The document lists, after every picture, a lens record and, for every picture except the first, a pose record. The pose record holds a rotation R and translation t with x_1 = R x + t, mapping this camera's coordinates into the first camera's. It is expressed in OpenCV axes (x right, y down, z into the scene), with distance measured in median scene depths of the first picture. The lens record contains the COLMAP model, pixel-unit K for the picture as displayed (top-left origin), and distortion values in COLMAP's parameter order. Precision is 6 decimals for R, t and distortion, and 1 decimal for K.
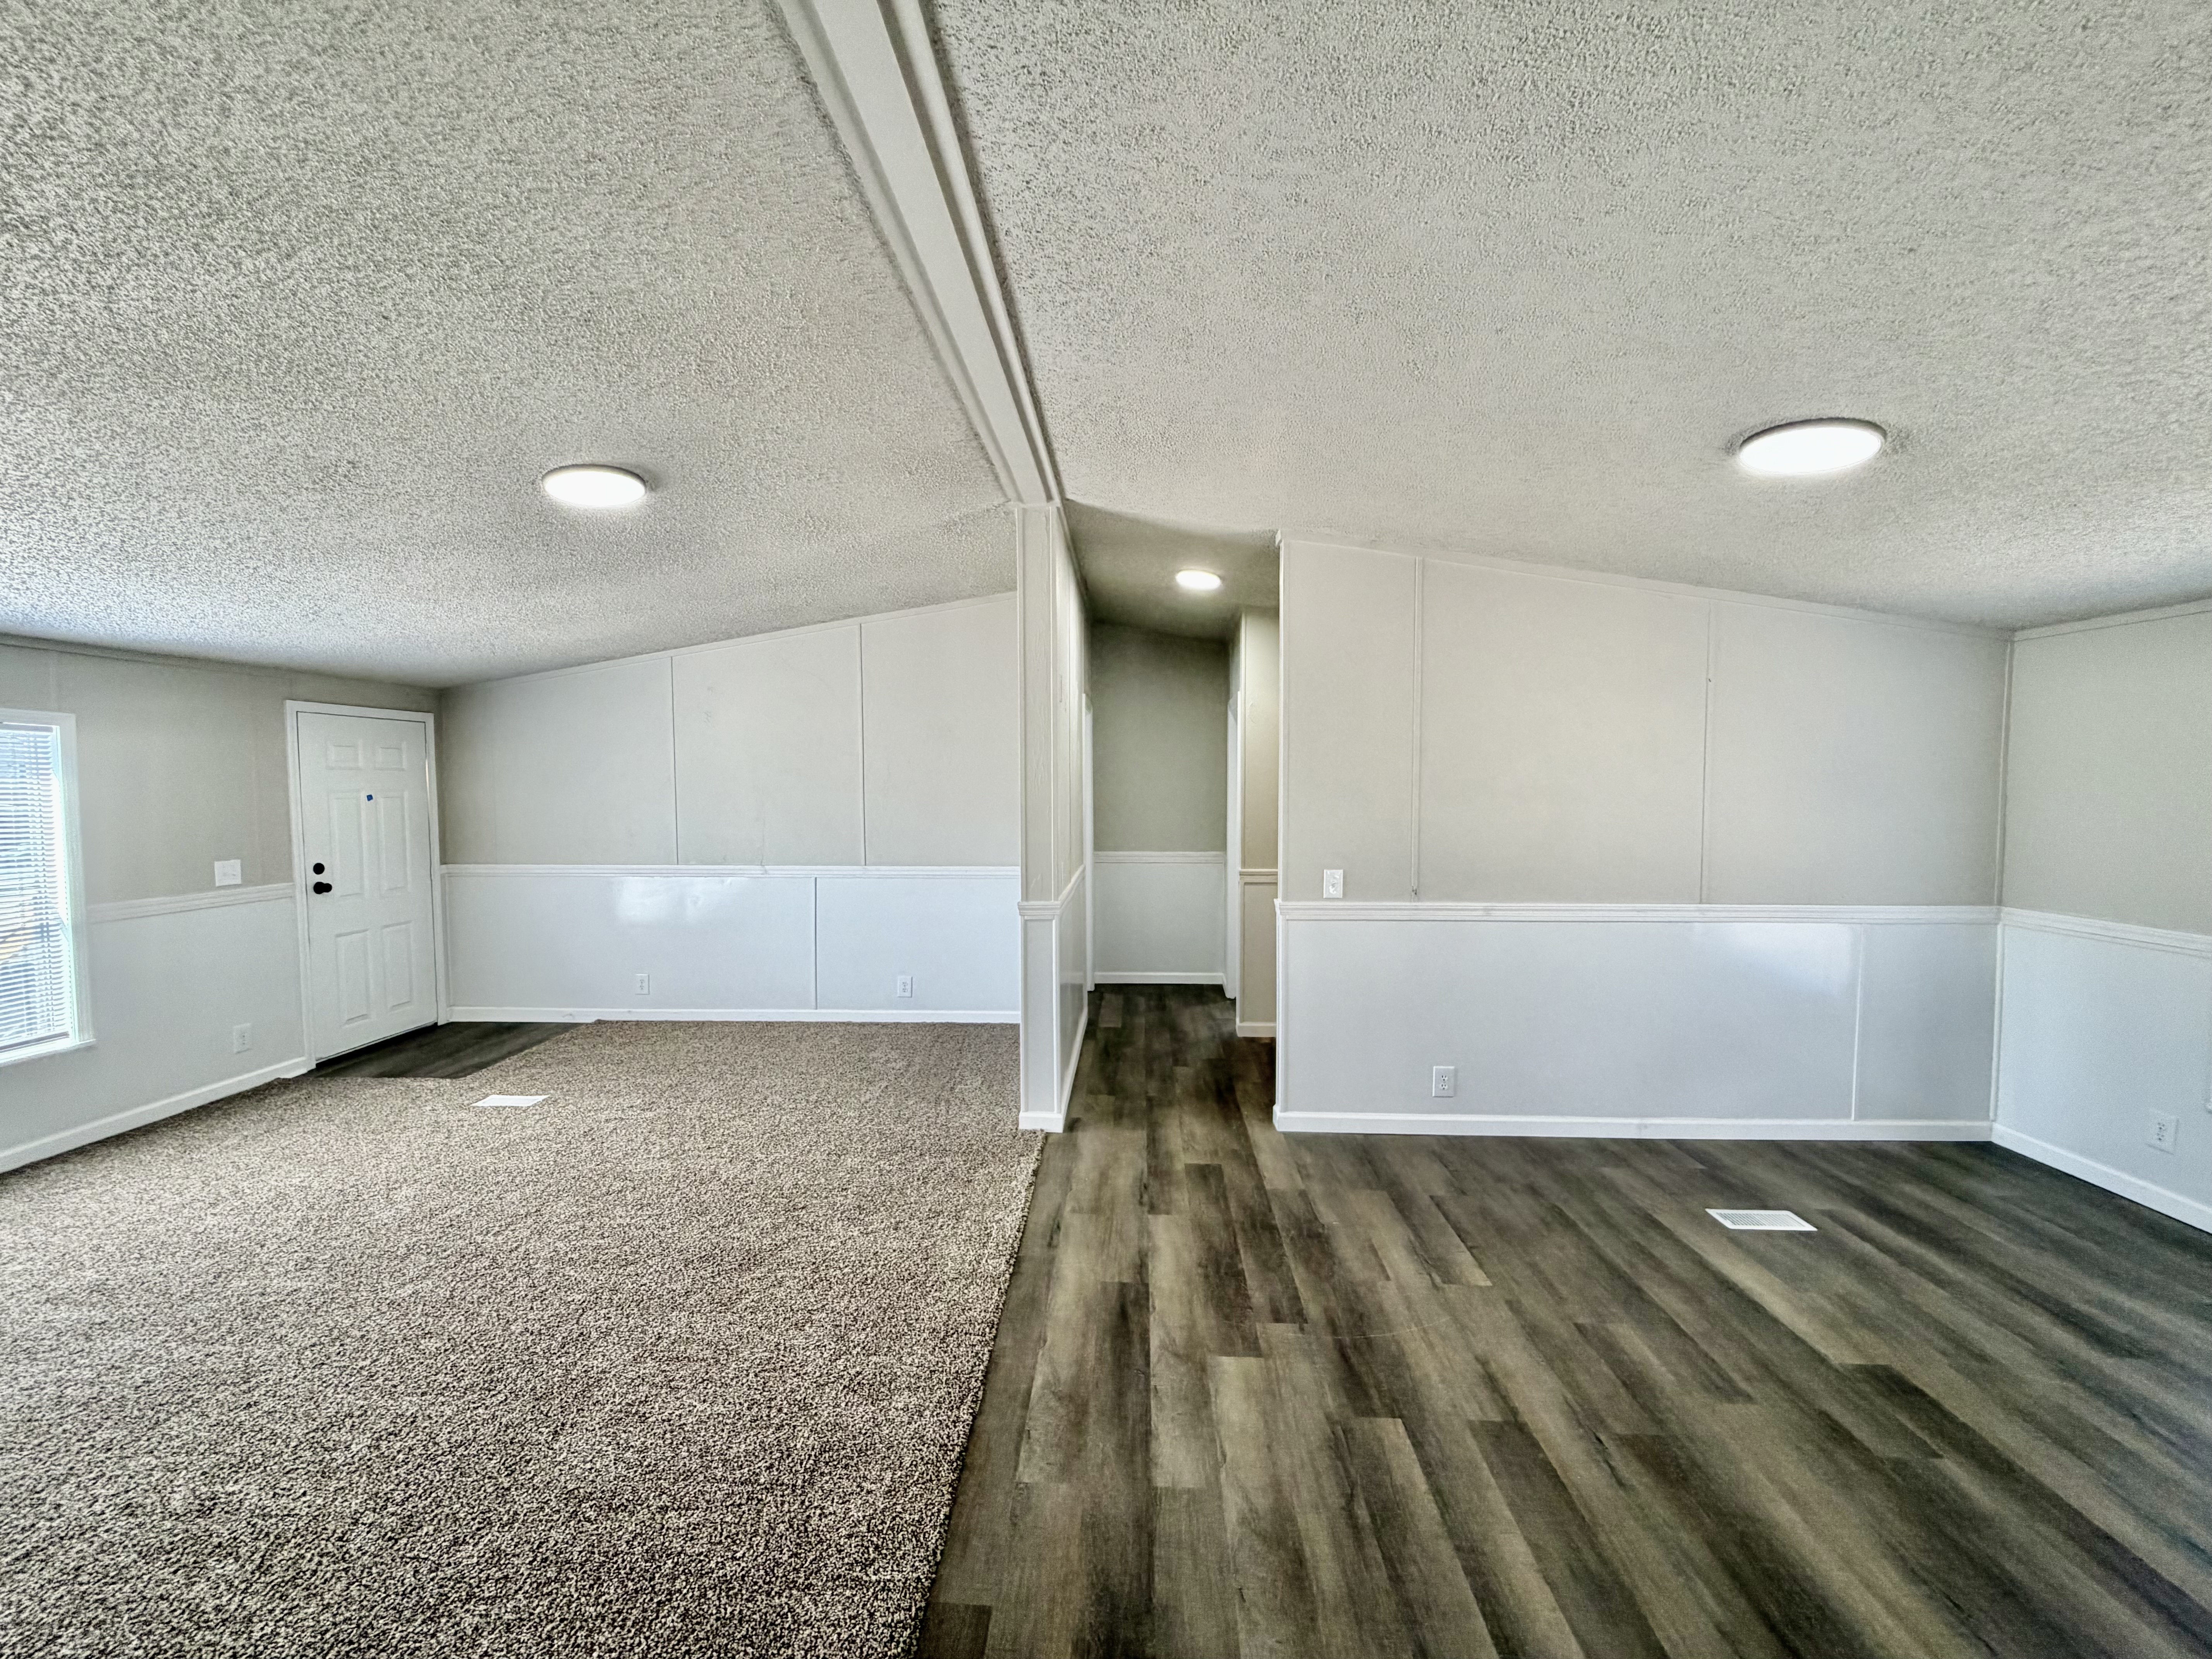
lens RADIAL K [[881.5, 0, 1100.8], [0, 881.5, 826.8], [0, 0, 1]] dist [0.000683, 0.000036]
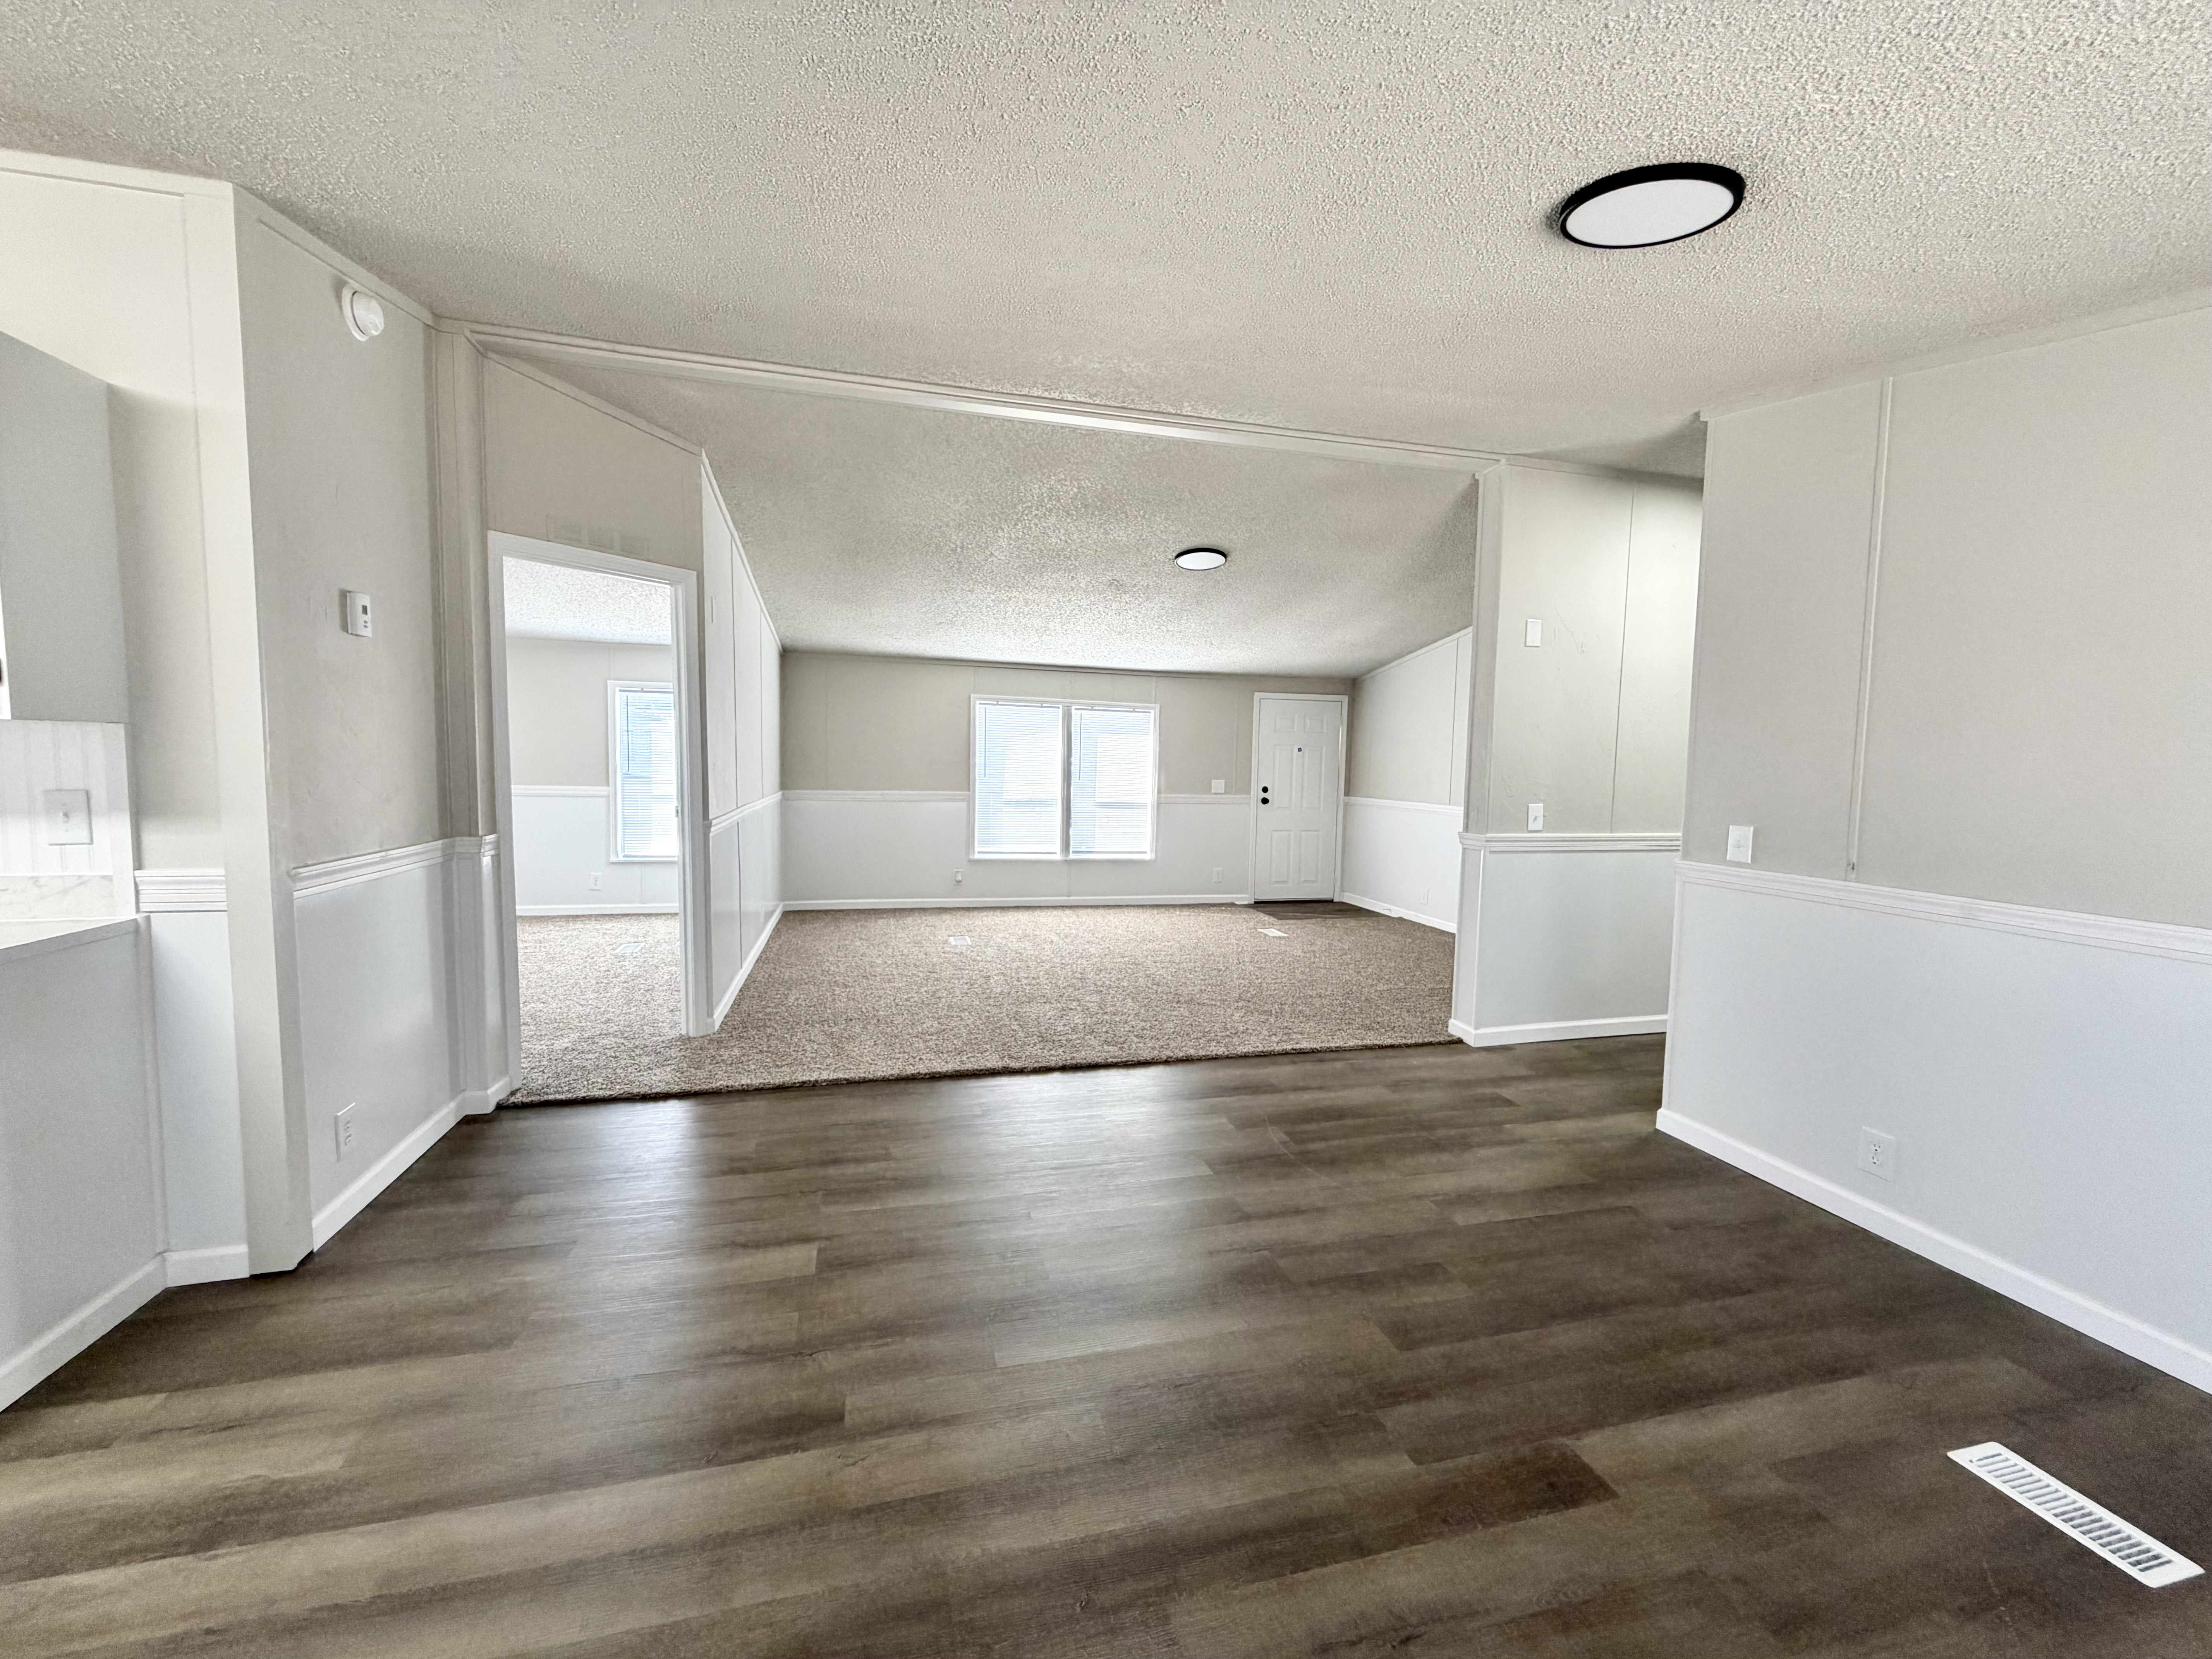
lens RADIAL K [[881.5, 0, 1100.8], [0, 881.5, 826.8], [0, 0, 1]] dist [0.000683, 0.000036]
pose [[0.301591, 0.083082, -0.949811, 0.855595], [-0.067373, 0.995563, 0.065691, 0.036959], [0.951054, 0.044180, 0.305850, 0.224653]]
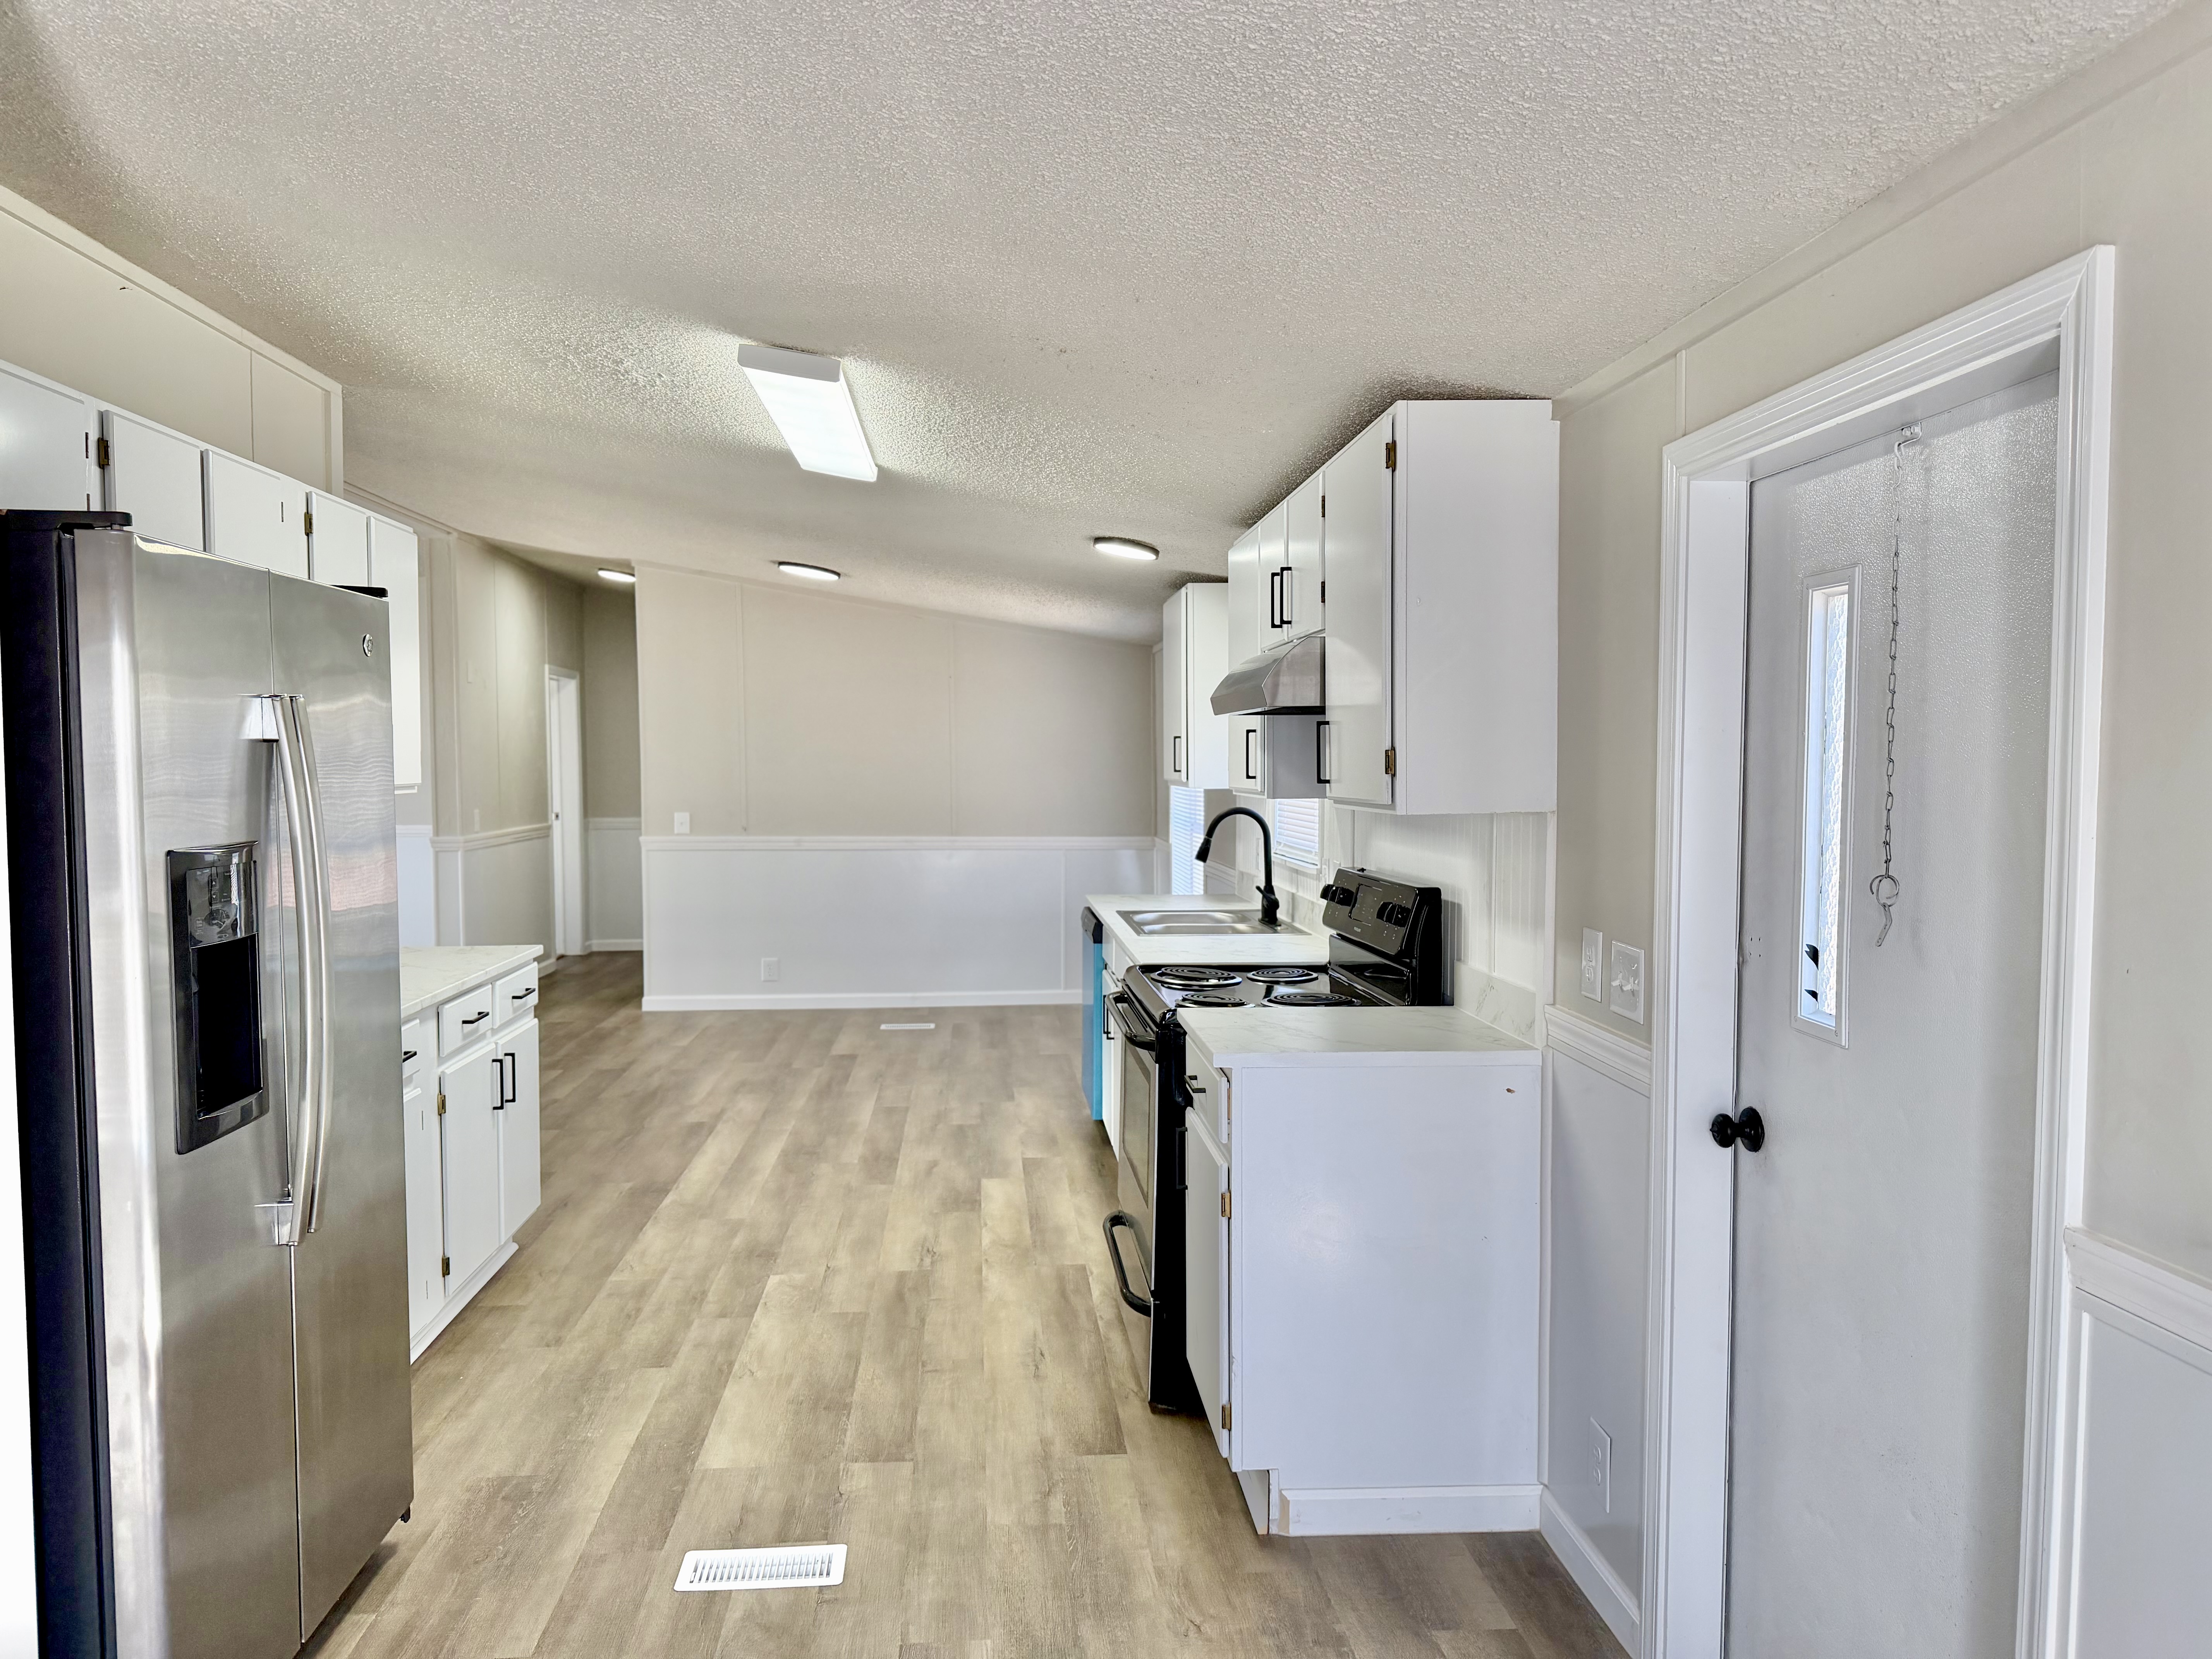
lens RADIAL K [[1531.6, 0, 1094.4], [0, 1531.6, 839.2], [0, 0, 1]] dist [0.116217, -0.170713]
pose [[0.991479, -0.003088, 0.130234, 0.594470], [0.002472, 0.999985, 0.004890, 0.081150], [-0.130247, -0.004527, 0.991471, -1.450463]]
